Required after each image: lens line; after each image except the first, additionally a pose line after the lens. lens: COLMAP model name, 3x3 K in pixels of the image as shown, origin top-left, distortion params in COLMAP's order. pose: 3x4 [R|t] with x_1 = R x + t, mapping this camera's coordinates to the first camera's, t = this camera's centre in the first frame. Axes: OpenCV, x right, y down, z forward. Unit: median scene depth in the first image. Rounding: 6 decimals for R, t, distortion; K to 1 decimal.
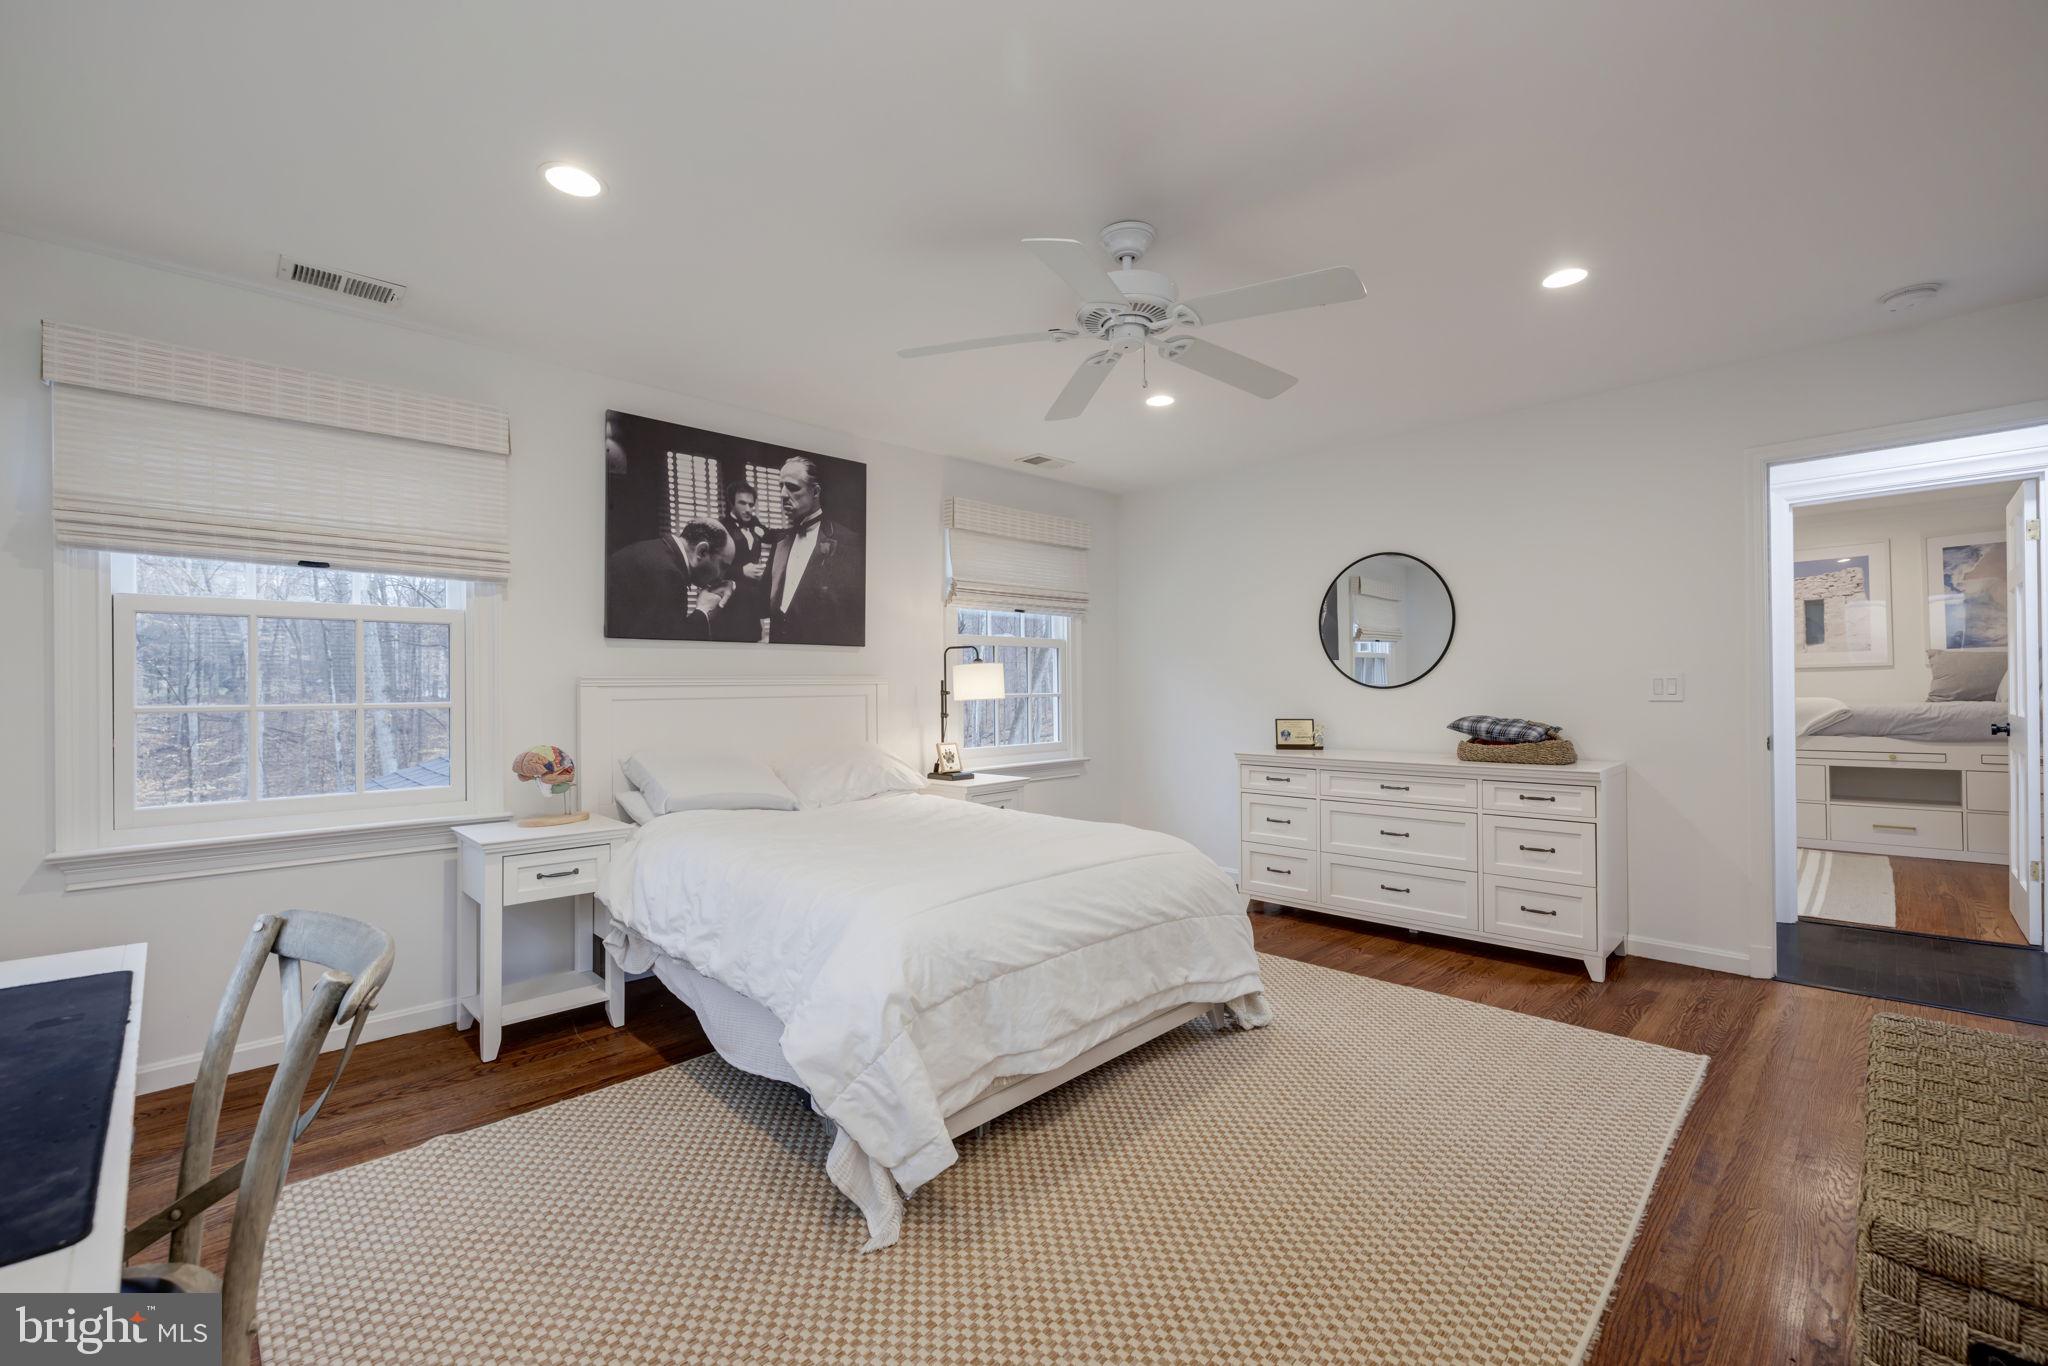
lens RADIAL K [[849.9, 0, 1009.5], [0, 849.9, 695.8], [0, 0, 1]] dist [-0.025031, -0.001414]
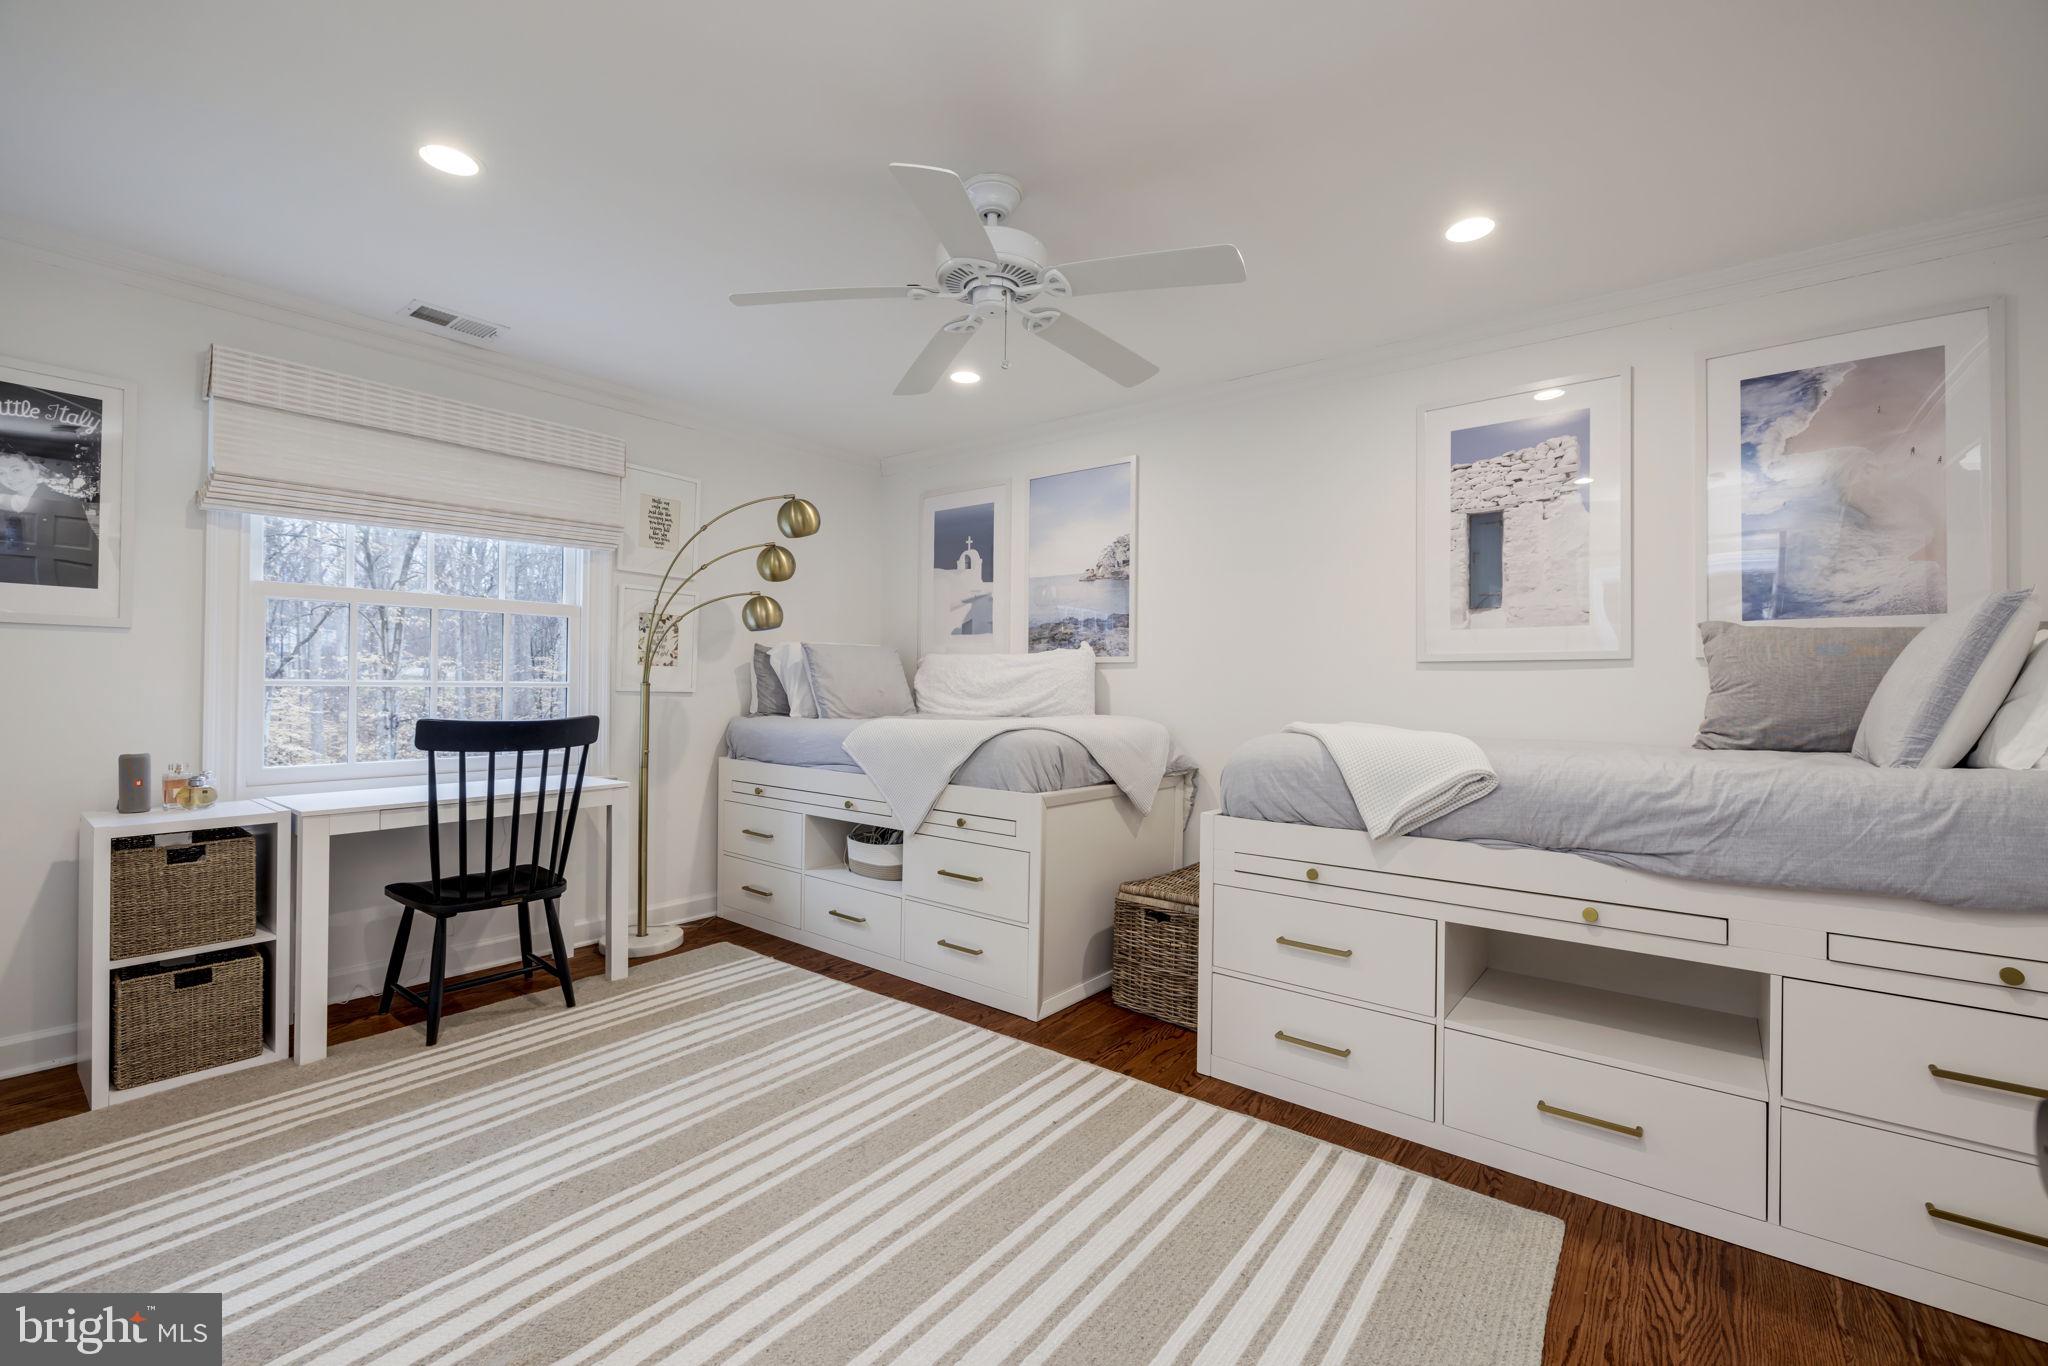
lens RADIAL K [[849.9, 0, 1038.9], [0, 849.9, 676.3], [0, 0, 1]] dist [-0.025031, -0.001414]
pose [[0.992304, 0.019735, 0.122240, 0.693936], [-0.018706, 0.999779, -0.009561, -0.017067], [-0.122401, 0.007201, 0.992455, 0.588896]]
